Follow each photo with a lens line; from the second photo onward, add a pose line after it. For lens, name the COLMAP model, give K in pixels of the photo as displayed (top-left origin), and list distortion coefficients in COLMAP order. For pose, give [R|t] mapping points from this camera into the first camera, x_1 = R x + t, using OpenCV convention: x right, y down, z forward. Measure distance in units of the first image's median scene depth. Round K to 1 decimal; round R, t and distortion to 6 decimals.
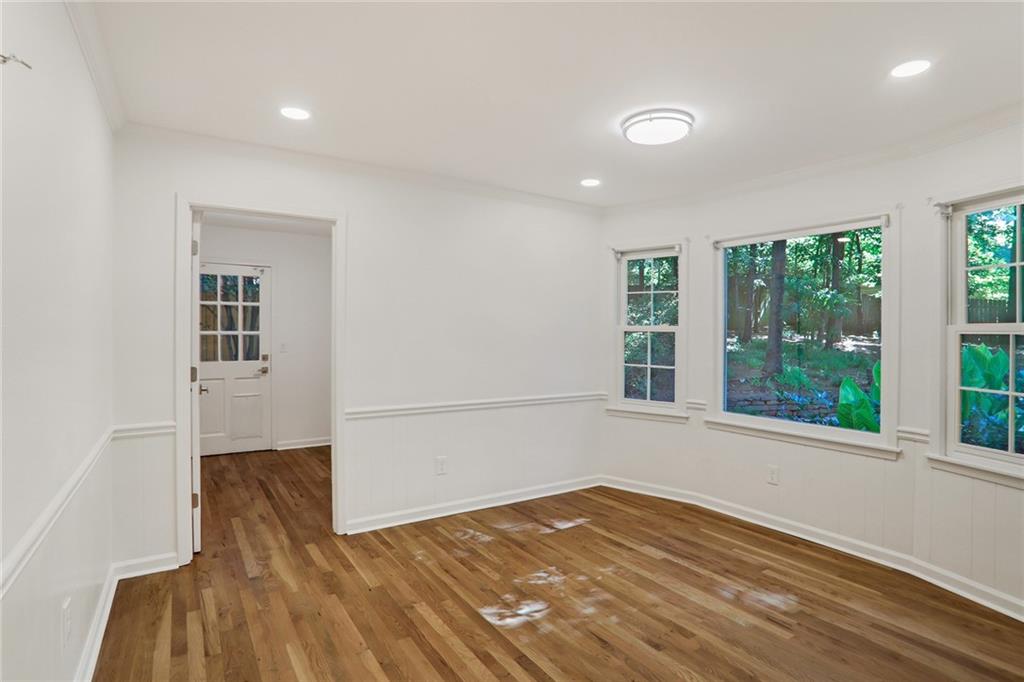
lens RADIAL K [[513.7, 0, 512.5], [0, 513.7, 346.7], [0, 0, 1]] dist [-0.089222, 0.038939]
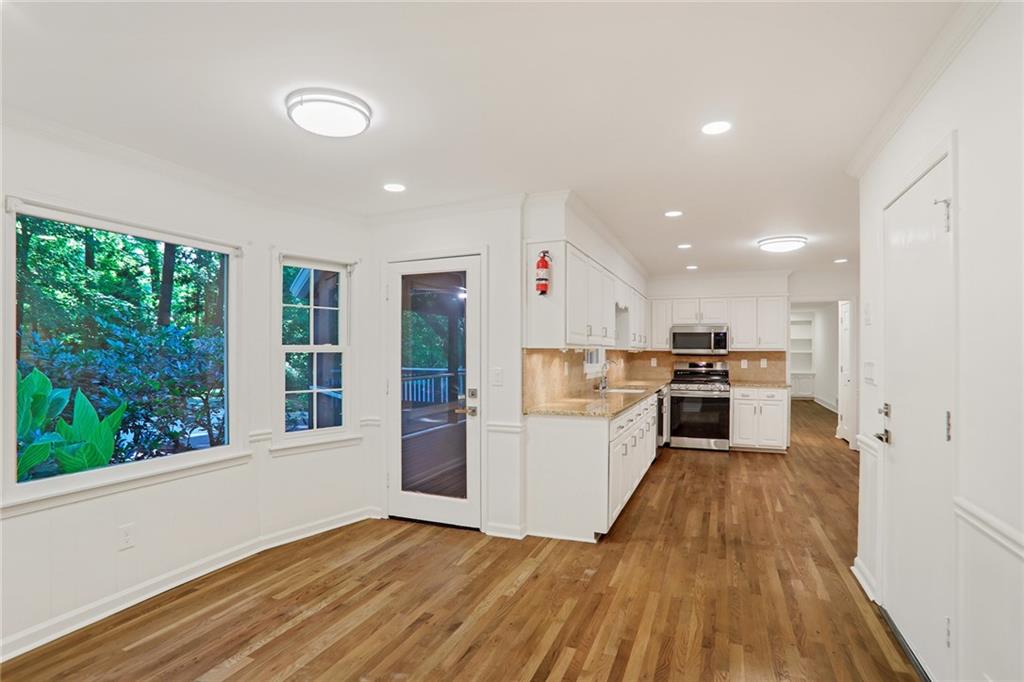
lens RADIAL K [[513.7, 0, 512.5], [0, 513.7, 346.7], [0, 0, 1]] dist [-0.089222, 0.038939]
pose [[-0.576514, 0.016670, 0.816917, -0.570285], [0.026519, 0.999647, -0.001684, -0.026338], [-0.816657, 0.020693, -0.576752, 1.193613]]
